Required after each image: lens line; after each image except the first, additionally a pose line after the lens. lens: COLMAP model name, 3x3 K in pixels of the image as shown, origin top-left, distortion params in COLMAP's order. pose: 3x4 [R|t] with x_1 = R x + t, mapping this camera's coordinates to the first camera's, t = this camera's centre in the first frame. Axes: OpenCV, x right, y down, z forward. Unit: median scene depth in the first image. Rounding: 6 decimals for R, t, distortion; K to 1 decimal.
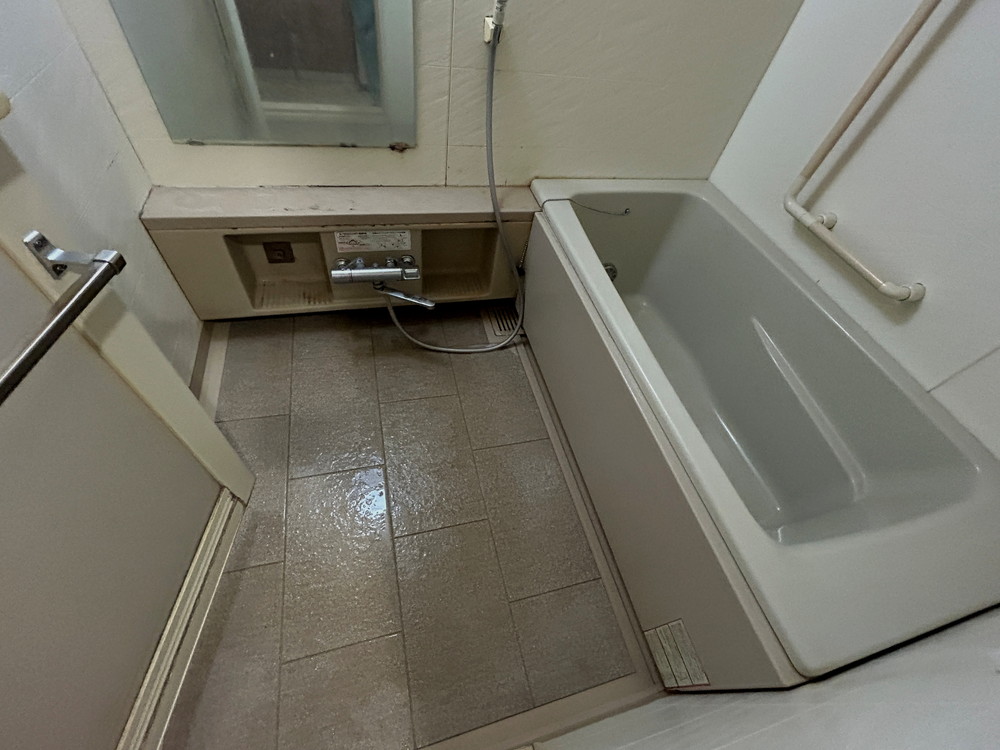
lens RADIAL K [[420.9, 0, 500.0], [0, 420.9, 375.0], [0, 0, 1]] dist [-0.000476, 0.000323]
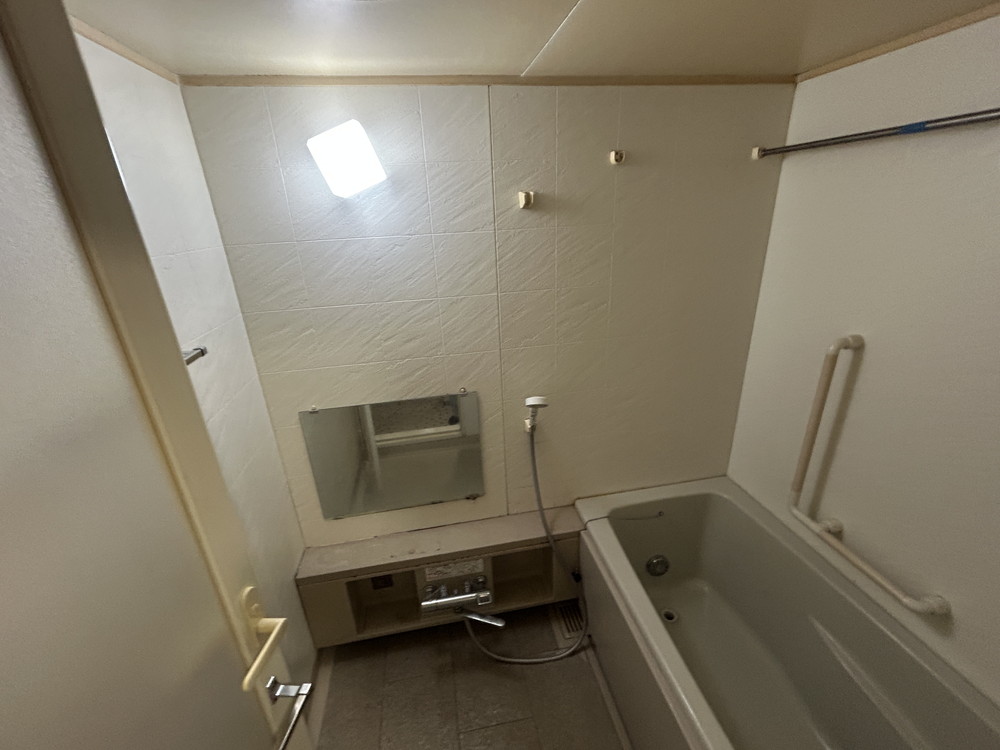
lens RADIAL K [[420.9, 0, 500.0], [0, 420.9, 375.0], [0, 0, 1]] dist [-0.000476, 0.000323]
pose [[0.980134, -0.142722, -0.137725, 0.088419], [0.053099, 0.857872, -0.511113, -0.162000], [0.191097, 0.493646, 0.848408, -0.321862]]
